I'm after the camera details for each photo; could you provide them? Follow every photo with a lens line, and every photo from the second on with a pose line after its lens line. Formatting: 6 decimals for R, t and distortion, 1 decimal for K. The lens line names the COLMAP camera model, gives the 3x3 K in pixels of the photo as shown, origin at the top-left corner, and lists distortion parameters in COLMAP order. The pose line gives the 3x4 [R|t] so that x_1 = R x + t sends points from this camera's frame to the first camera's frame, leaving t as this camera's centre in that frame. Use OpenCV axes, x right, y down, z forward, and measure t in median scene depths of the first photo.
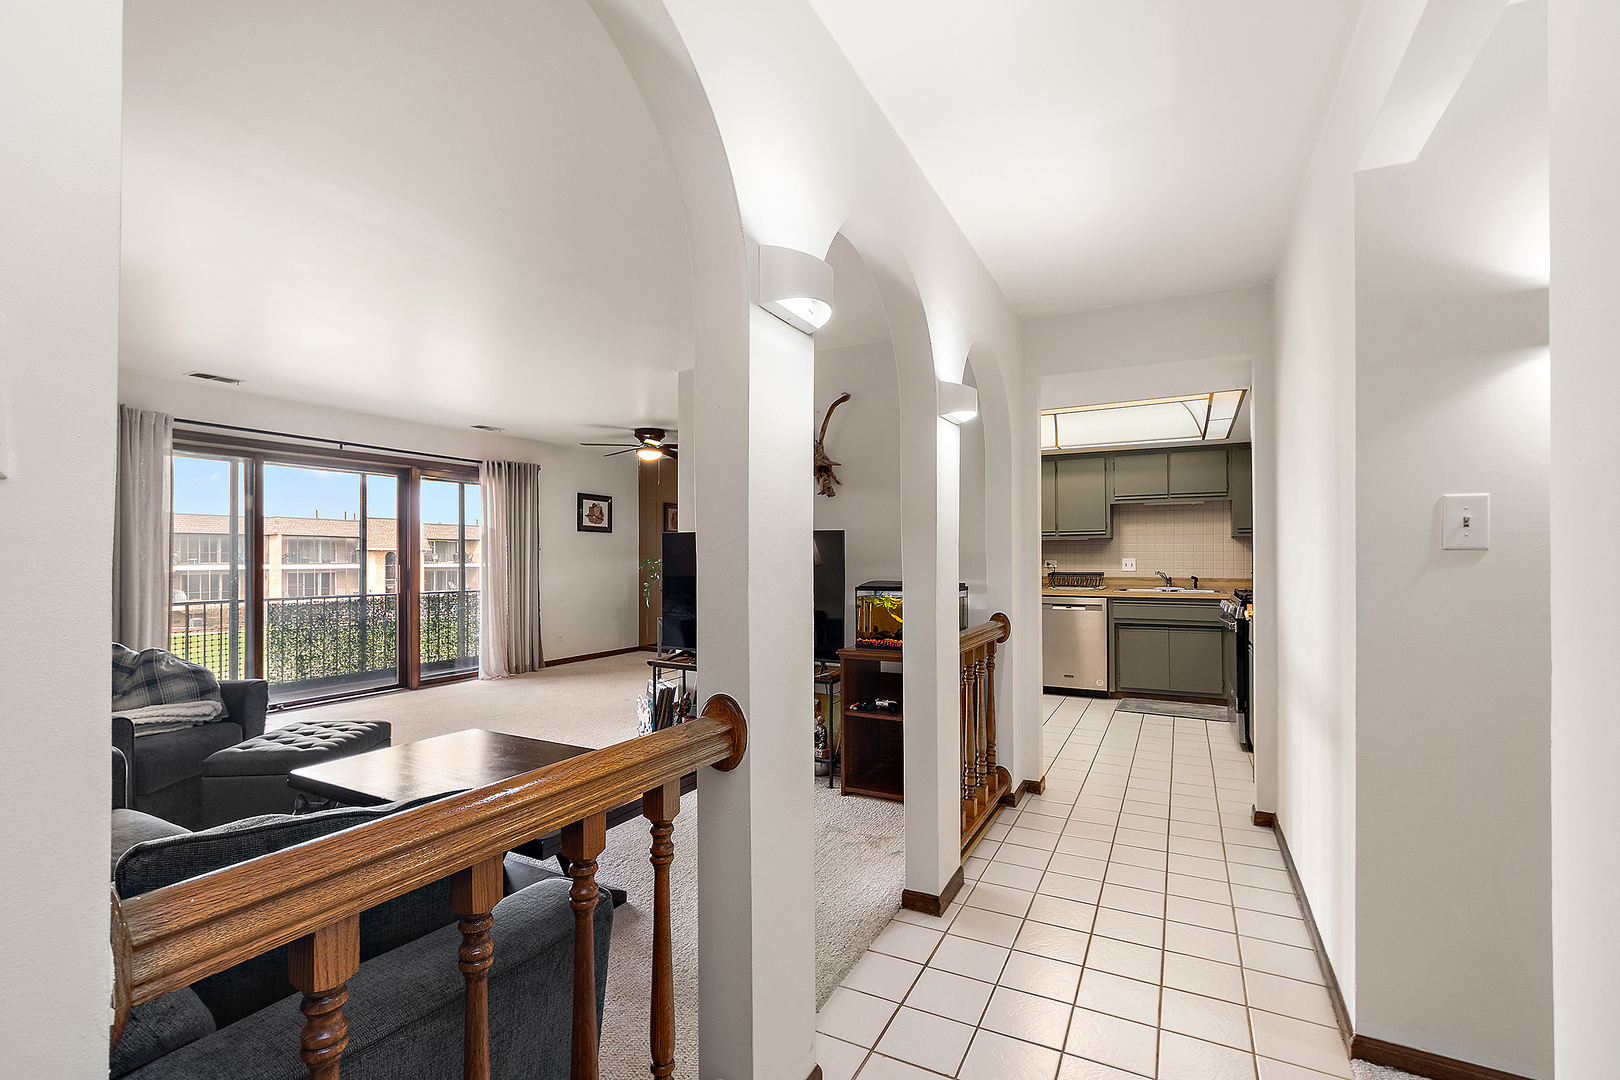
lens RADIAL K [[717.3, 0, 806.7], [0, 717.3, 547.2], [0, 0, 1]] dist [-0.000309, 0.000175]
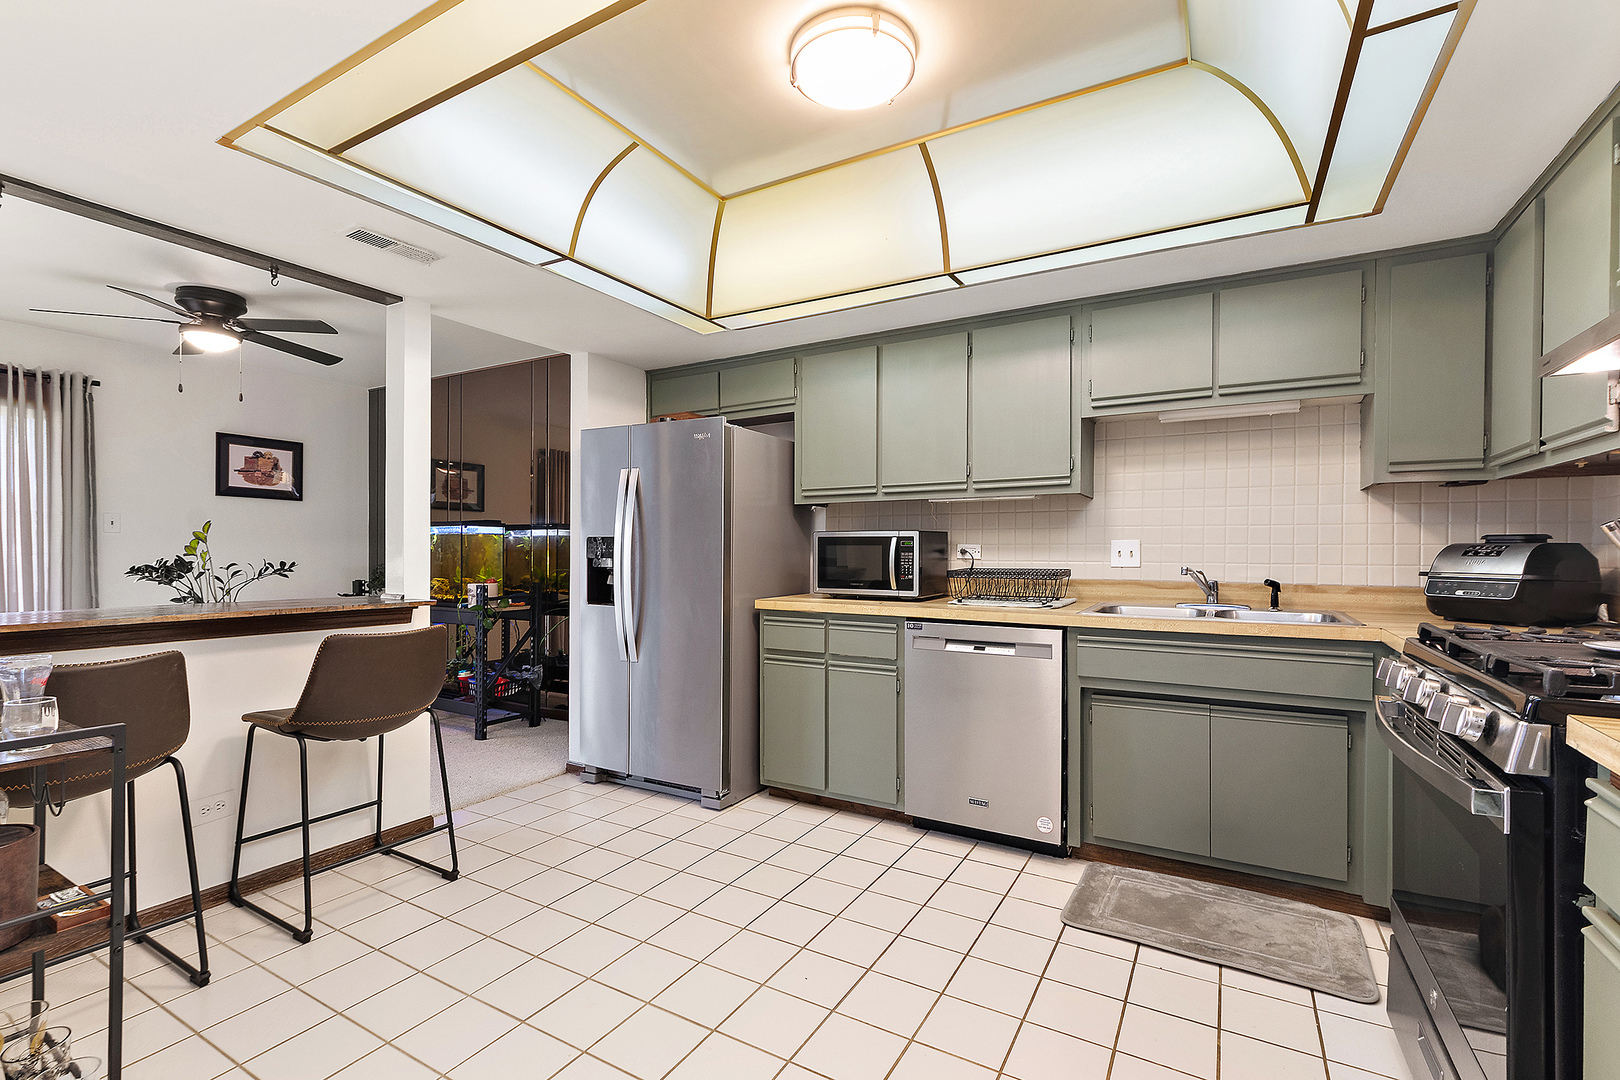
lens RADIAL K [[717.3, 0, 817.9], [0, 717.3, 555.6], [0, 0, 1]] dist [-0.000309, 0.000175]
pose [[0.999182, 0.006609, -0.039889, 0.279994], [-0.005976, 0.999855, 0.015947, 0.020448], [0.039989, -0.015695, 0.999077, 0.549081]]
